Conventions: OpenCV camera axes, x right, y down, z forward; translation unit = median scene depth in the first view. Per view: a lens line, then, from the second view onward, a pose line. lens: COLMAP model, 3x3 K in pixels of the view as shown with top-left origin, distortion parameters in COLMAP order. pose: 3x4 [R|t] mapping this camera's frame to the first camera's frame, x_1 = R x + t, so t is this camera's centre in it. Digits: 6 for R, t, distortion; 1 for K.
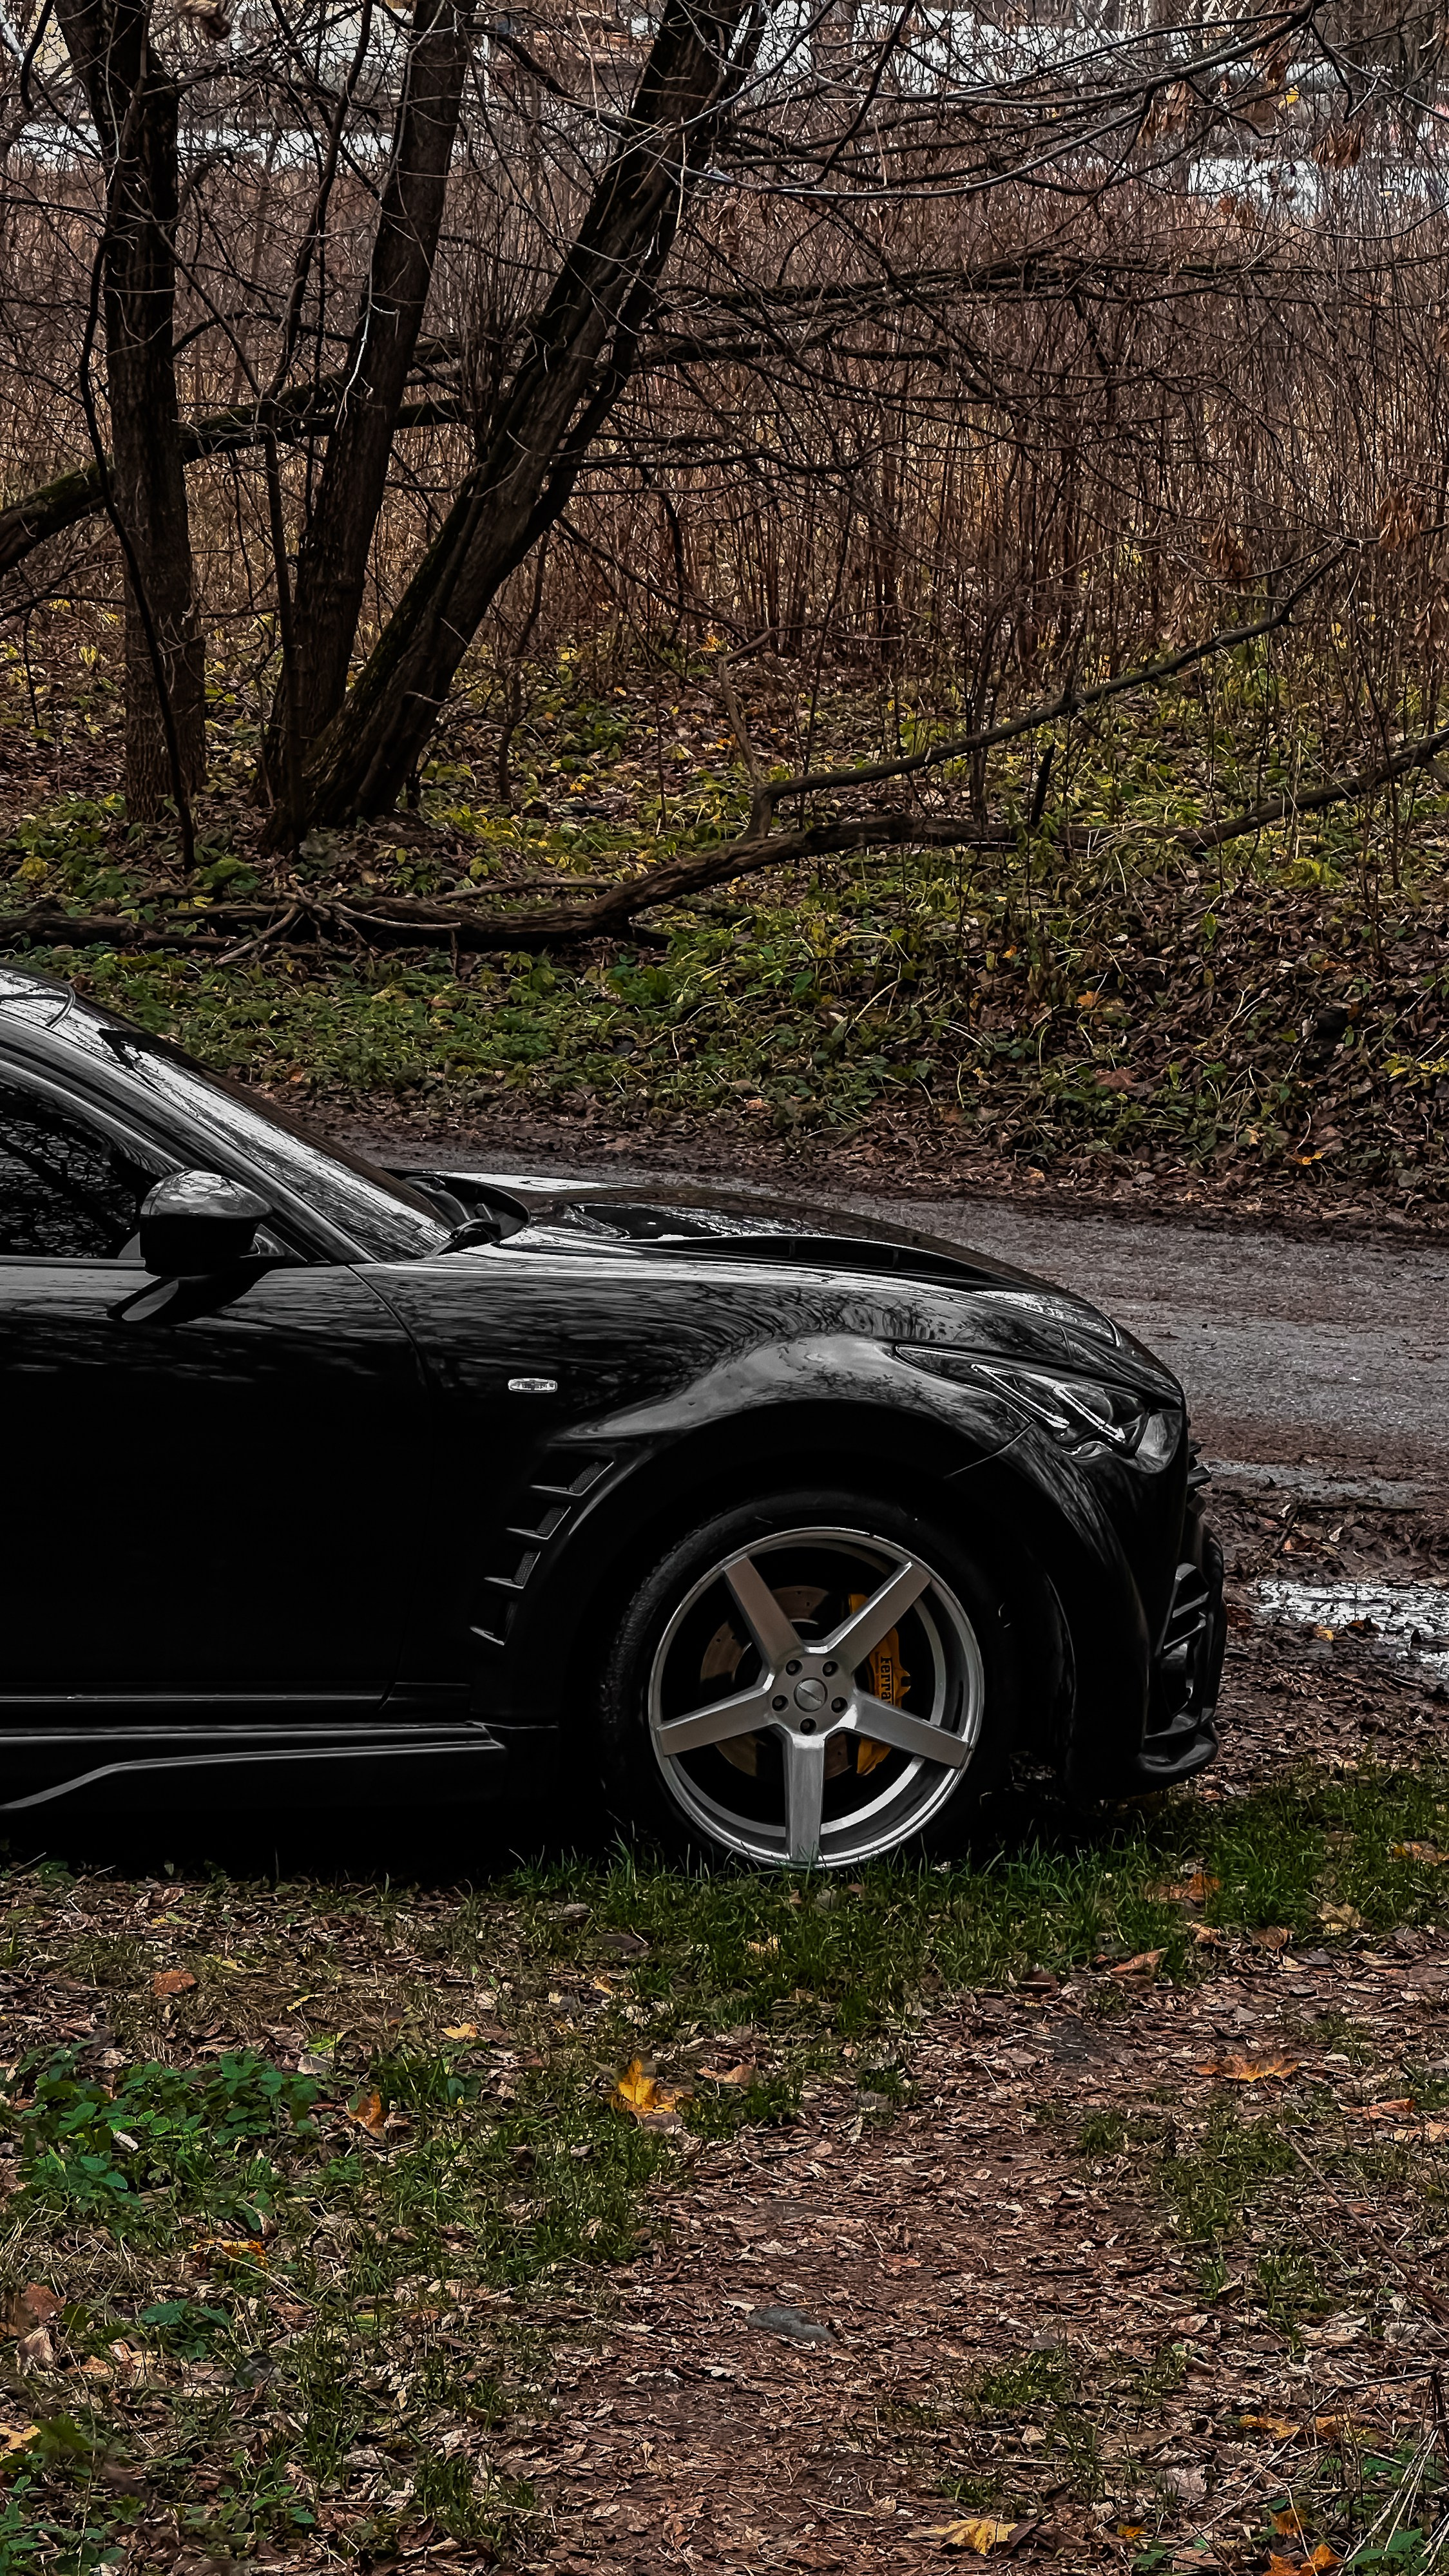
lens RADIAL K [[5868.6, 0, 725.0], [0, 5868.6, 1276.3], [0, 0, 1]] dist [-0.015201, 0.000000]
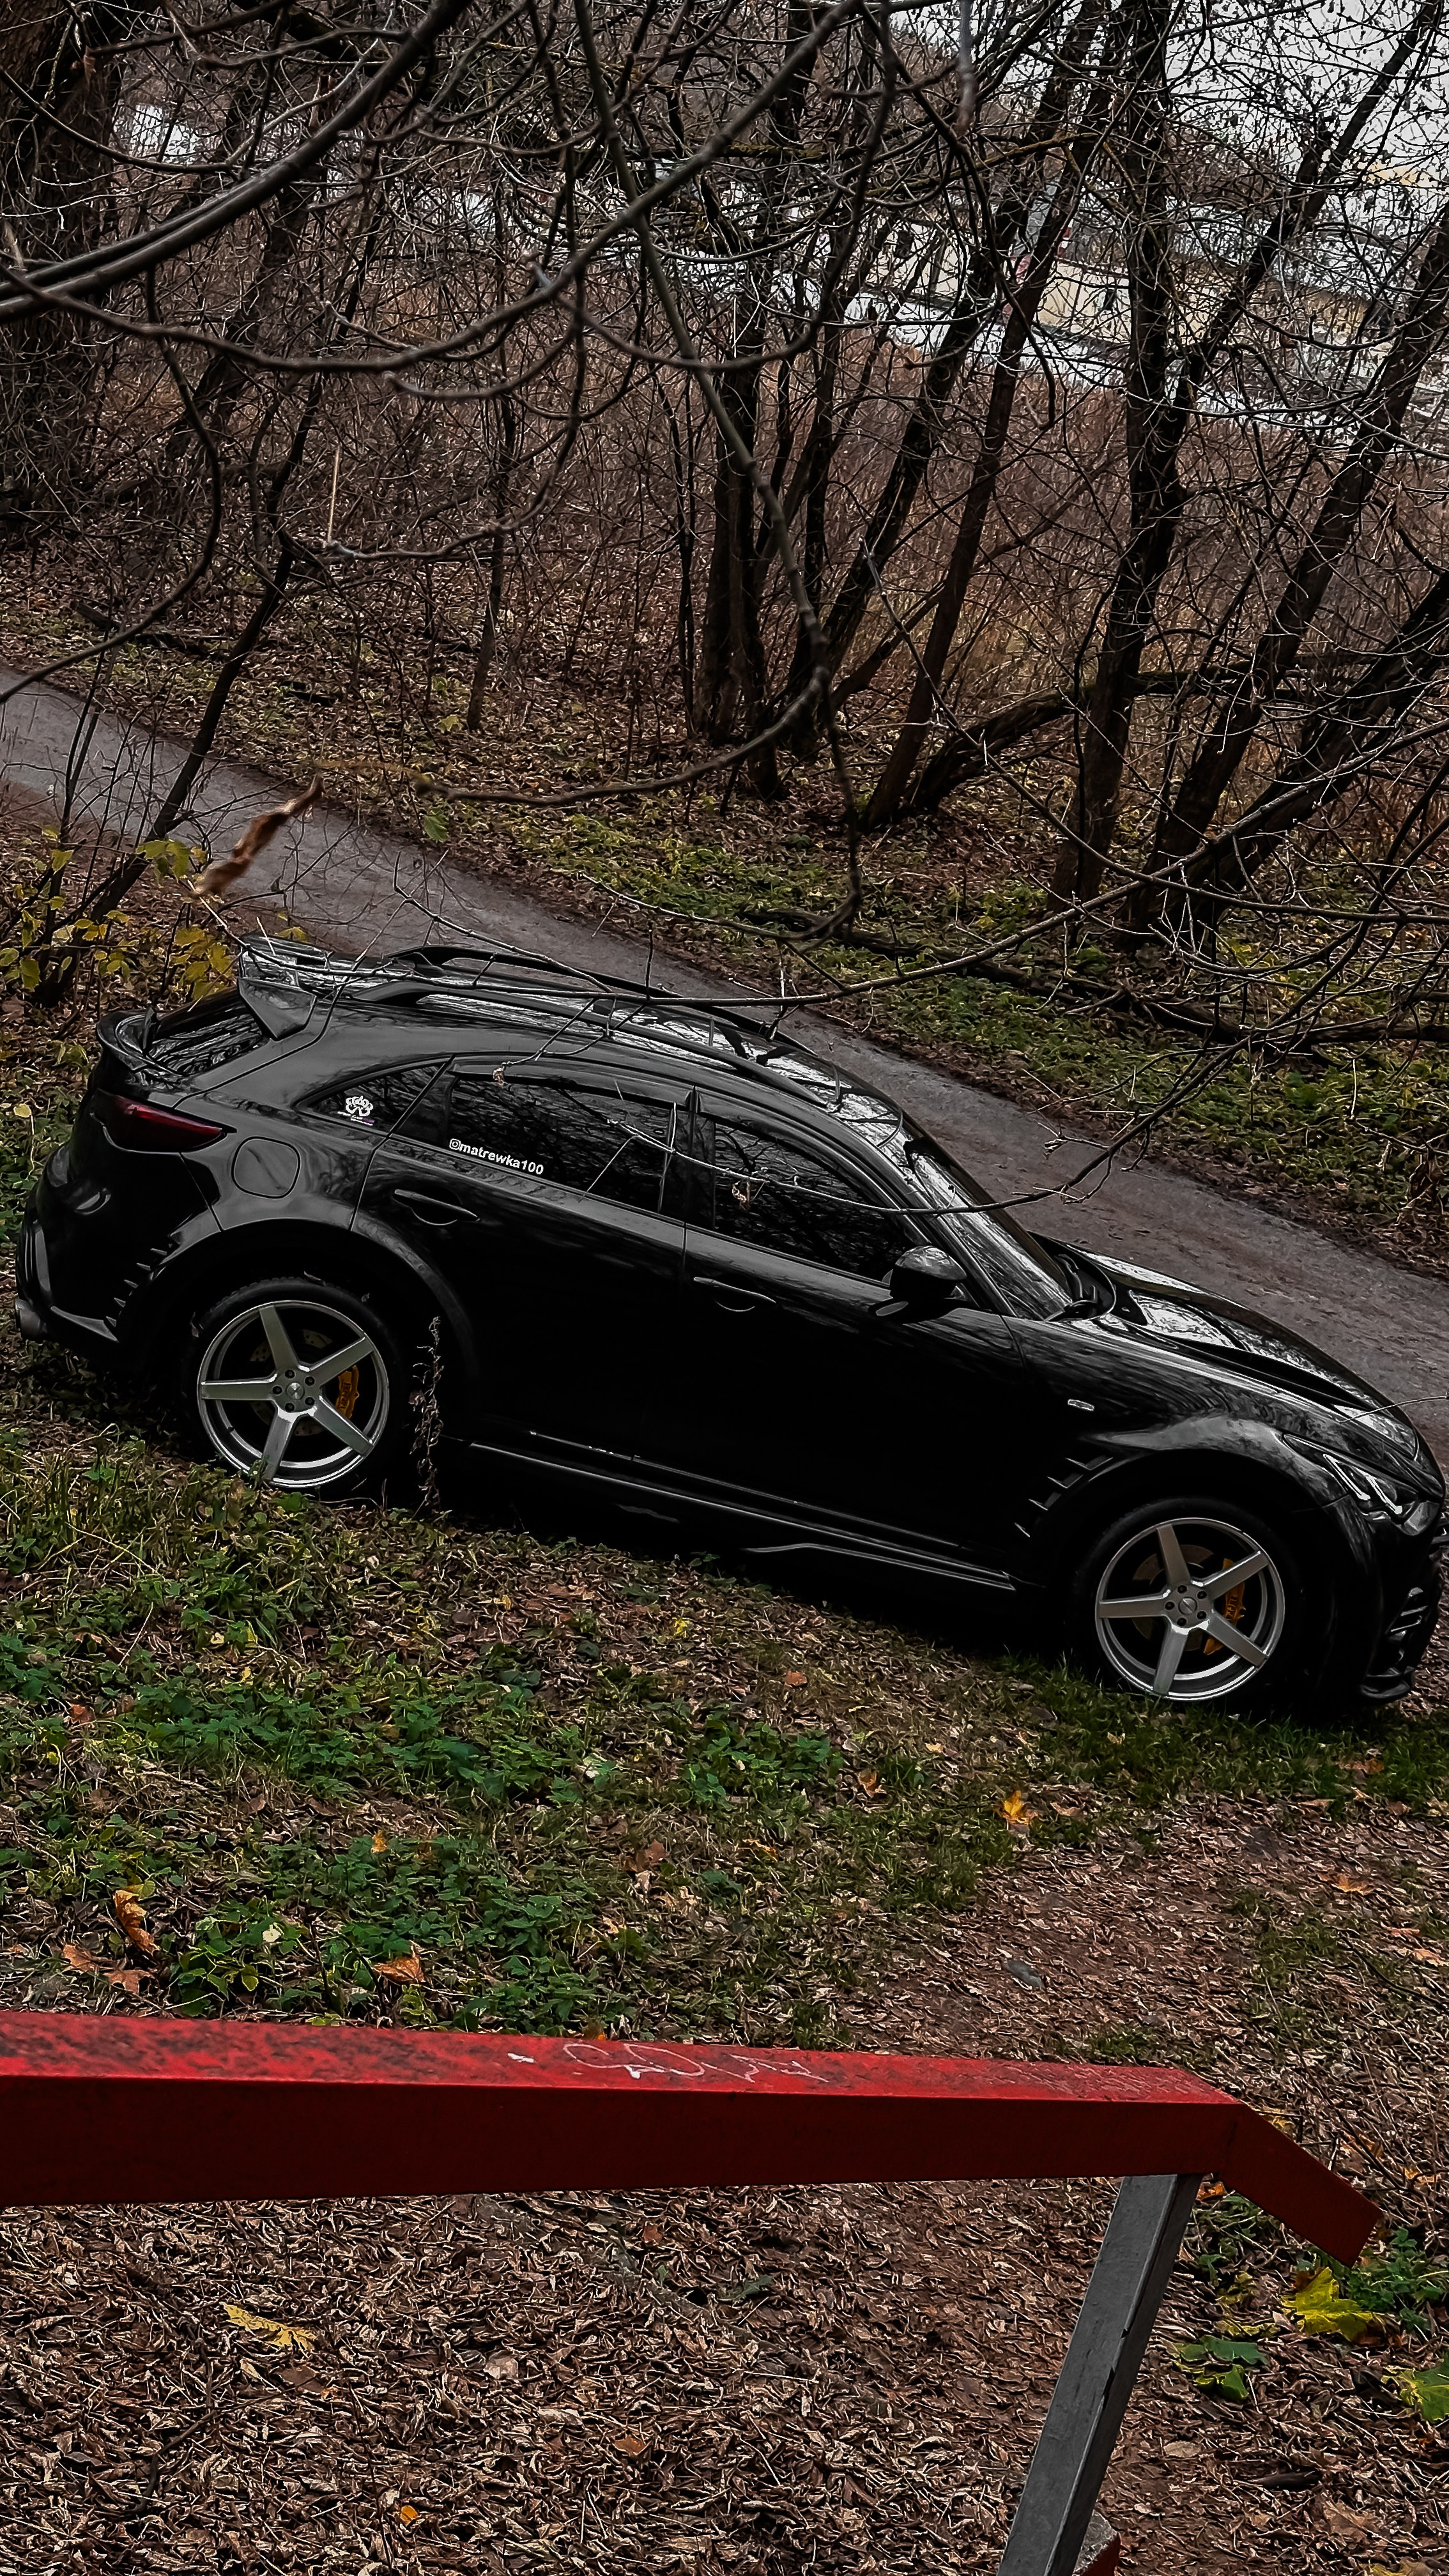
lens RADIAL K [[3514.7, 0, 670.2], [0, 3514.7, 1355.1], [0, 0, 1]] dist [0.022105, 0.000000]
pose [[0.948964, 0.261276, -0.176640, 0.035232], [-0.249175, 0.964459, 0.087929, -0.060792], [0.193336, -0.039428, 0.980340, -0.099704]]
